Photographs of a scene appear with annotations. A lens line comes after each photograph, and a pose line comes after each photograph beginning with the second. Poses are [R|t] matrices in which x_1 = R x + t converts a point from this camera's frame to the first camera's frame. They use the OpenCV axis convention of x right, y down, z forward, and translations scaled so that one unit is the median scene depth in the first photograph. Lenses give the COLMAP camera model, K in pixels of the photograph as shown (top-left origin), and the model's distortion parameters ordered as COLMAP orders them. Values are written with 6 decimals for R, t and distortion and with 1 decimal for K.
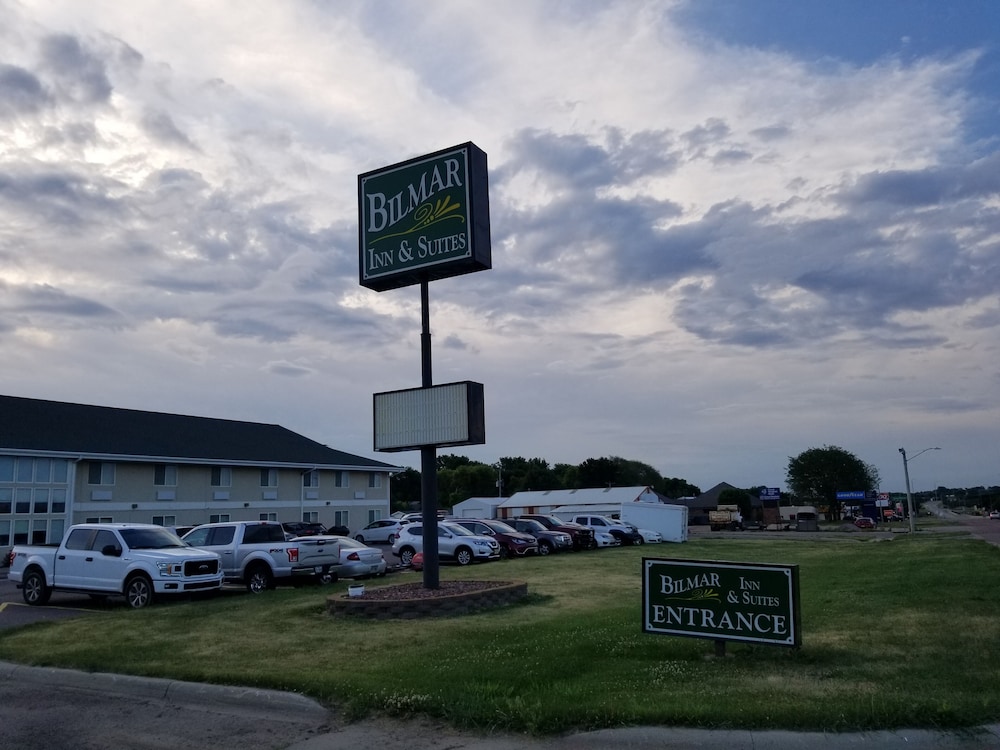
lens RADIAL K [[790.7, 0, 497.8], [0, 790.7, 382.1], [0, 0, 1]] dist [0.075145, -0.114306]
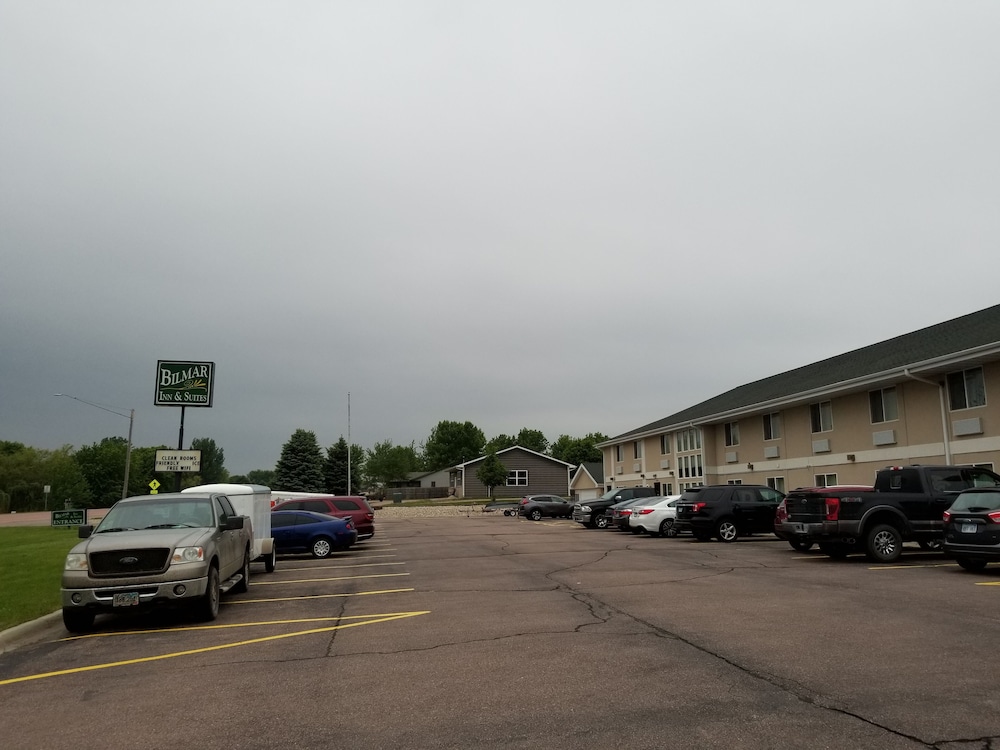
lens RADIAL K [[790.7, 0, 496.6], [0, 790.7, 366.3], [0, 0, 1]] dist [0.075145, -0.114306]
pose [[0.783583, 0.147733, 0.603467, -0.882196], [-0.144218, 0.988038, -0.054616, -0.265517], [-0.604317, -0.044234, 0.795515, -1.698968]]
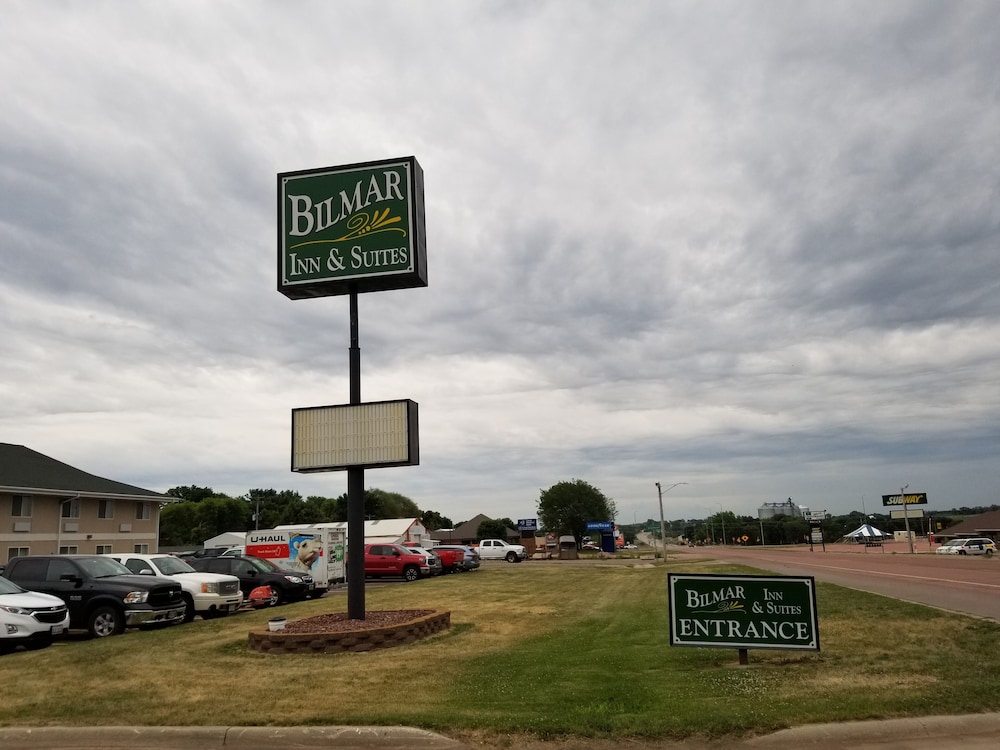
lens RADIAL K [[790.7, 0, 501.3], [0, 790.7, 379.5], [0, 0, 1]] dist [0.075145, -0.114306]
pose [[0.947644, 0.054899, 0.314574, -0.215235], [-0.040793, 0.997852, -0.051255, 0.017663], [-0.316712, 0.035739, 0.947848, 0.043333]]
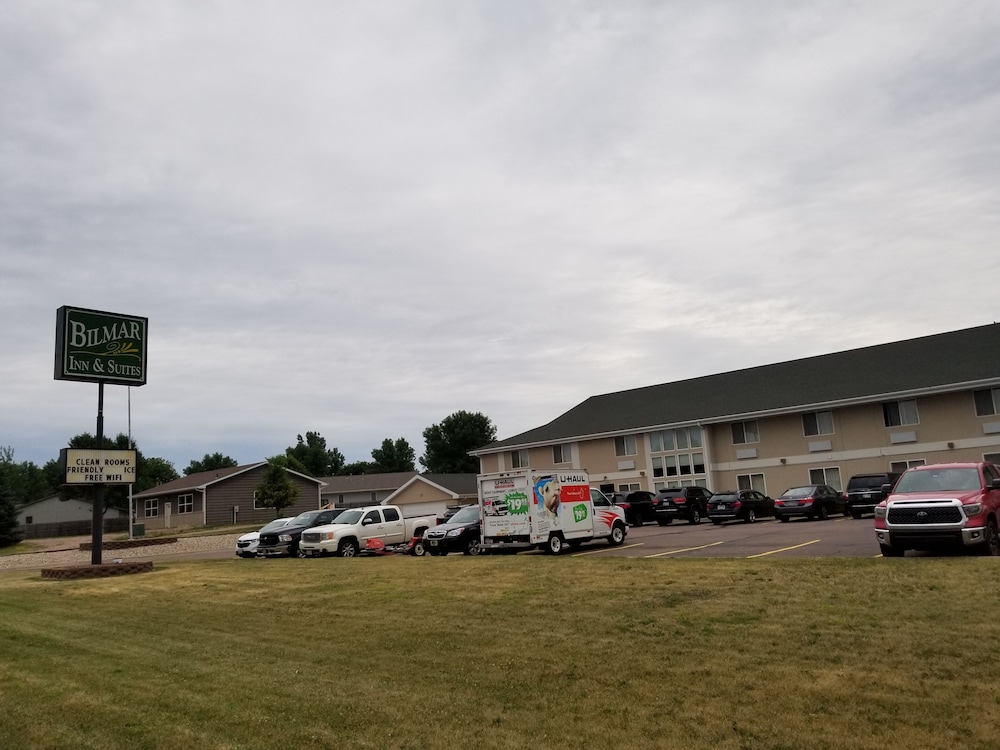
lens RADIAL K [[819.0, 0, 500.4], [0, 819.0, 383.9], [0, 0, 1]] dist [0.034973, -0.014085]
pose [[0.232470, 0.186238, 0.954606, -1.545350], [-0.123738, 0.979183, -0.160900, 0.047523], [-0.964700, -0.080717, 0.250675, -0.252824]]
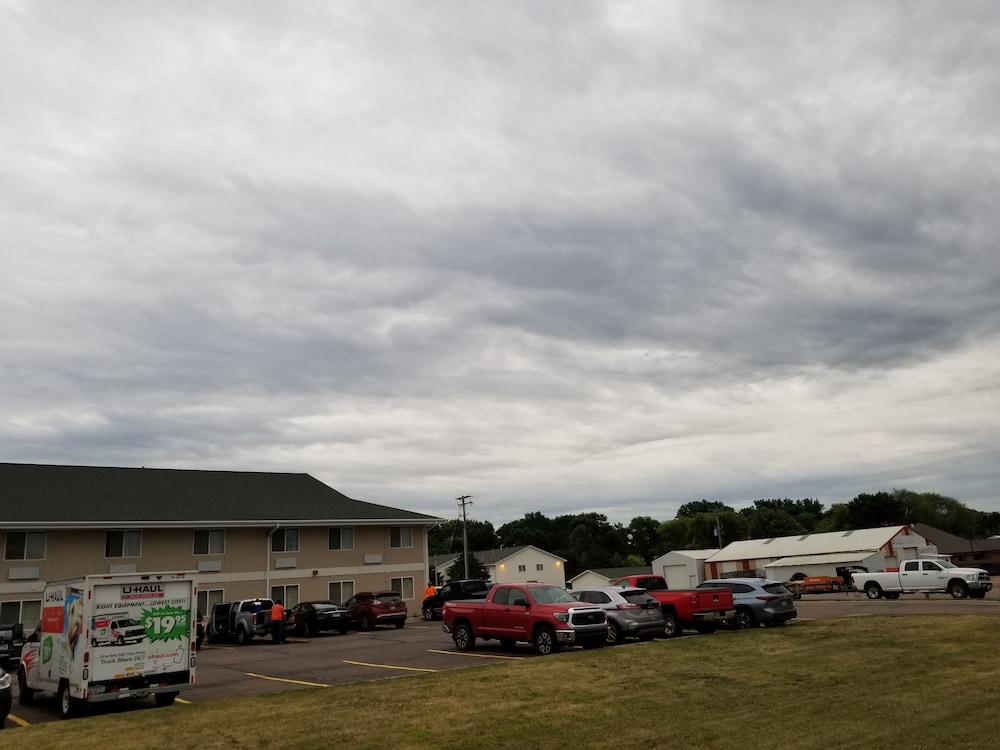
lens RADIAL K [[790.7, 0, 500.1], [0, 790.7, 378.5], [0, 0, 1]] dist [0.075145, -0.114306]
pose [[0.933638, -0.117419, -0.338427, 0.666555], [0.093414, 0.991869, -0.086429, 0.161011], [0.345824, 0.049080, 0.937015, 1.081953]]
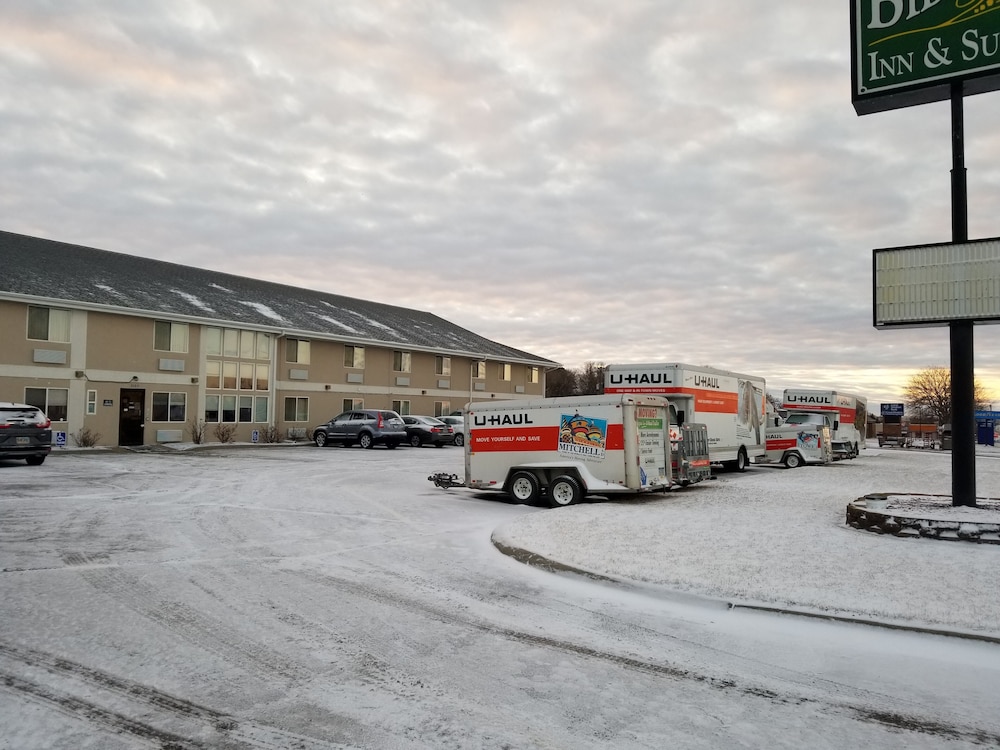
lens RADIAL K [[790.7, 0, 494.5], [0, 790.7, 351.7], [0, 0, 1]] dist [0.075145, -0.114306]
pose [[0.996535, 0.043384, -0.070964, -0.450176], [-0.037254, 0.995639, 0.085527, 0.060173], [0.074365, -0.082587, 0.993805, 0.210136]]
